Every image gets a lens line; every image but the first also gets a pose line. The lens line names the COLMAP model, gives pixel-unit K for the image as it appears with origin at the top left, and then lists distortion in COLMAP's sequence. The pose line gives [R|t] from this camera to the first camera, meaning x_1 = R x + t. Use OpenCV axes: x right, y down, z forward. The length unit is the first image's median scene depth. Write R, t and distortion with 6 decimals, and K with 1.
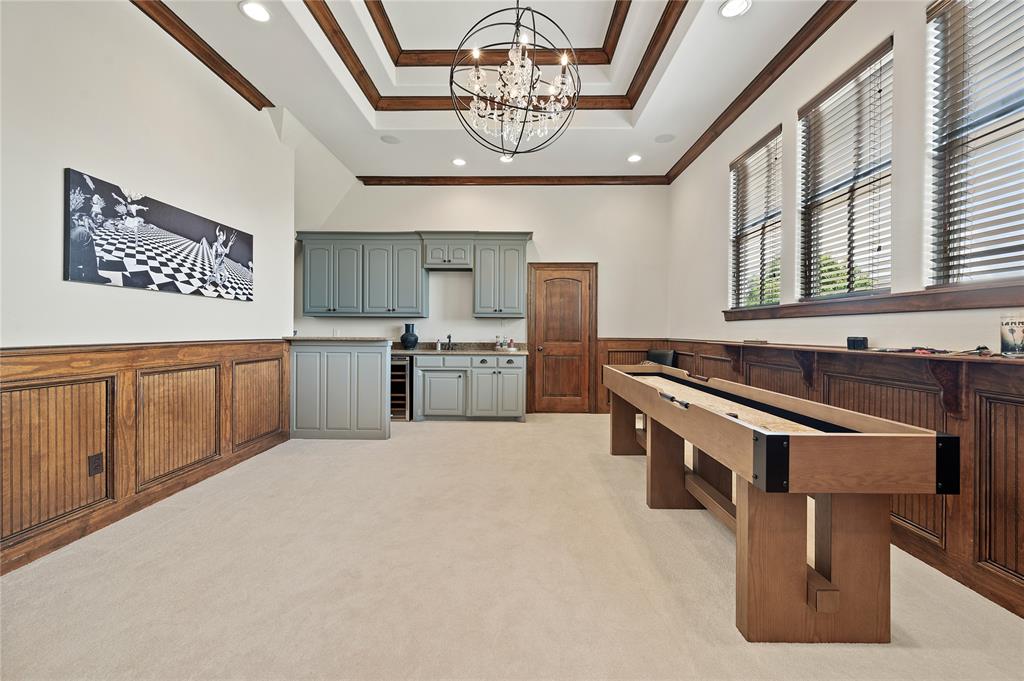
lens RADIAL K [[407.3, 0, 512.8], [0, 407.3, 334.6], [0, 0, 1]] dist [-0.002750, 0.000013]
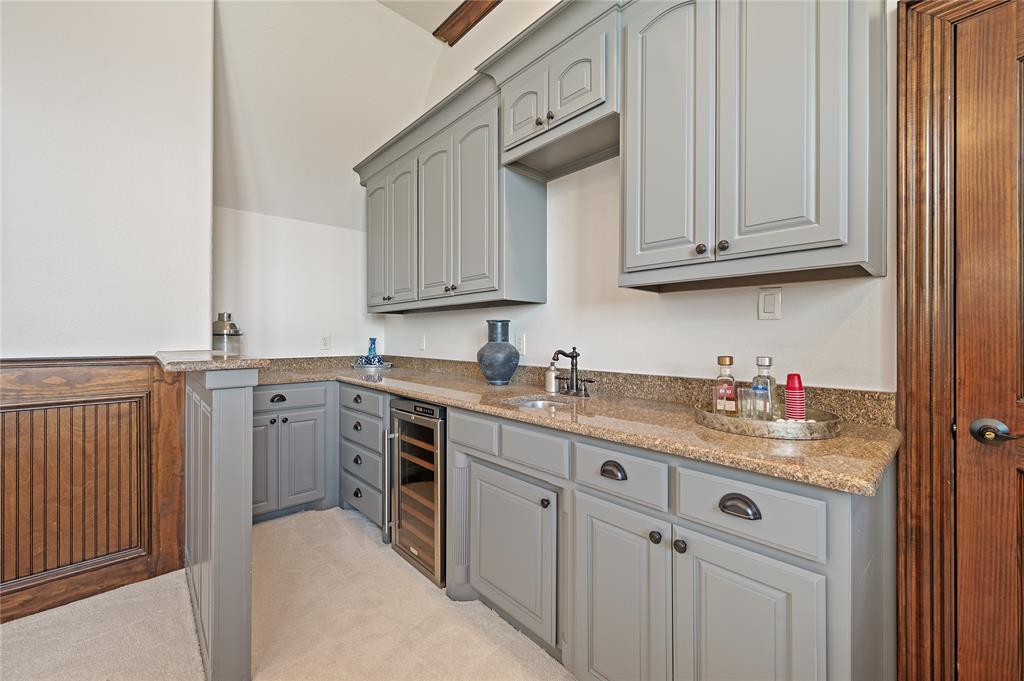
lens RADIAL K [[407.3, 0, 515.0], [0, 407.3, 336.0], [0, 0, 1]] dist [-0.002750, 0.000013]
pose [[0.700436, -0.005524, -0.713693, 0.048244], [-0.001346, 0.999958, -0.009061, -0.006536], [0.713713, 0.007307, 0.700400, 0.737915]]
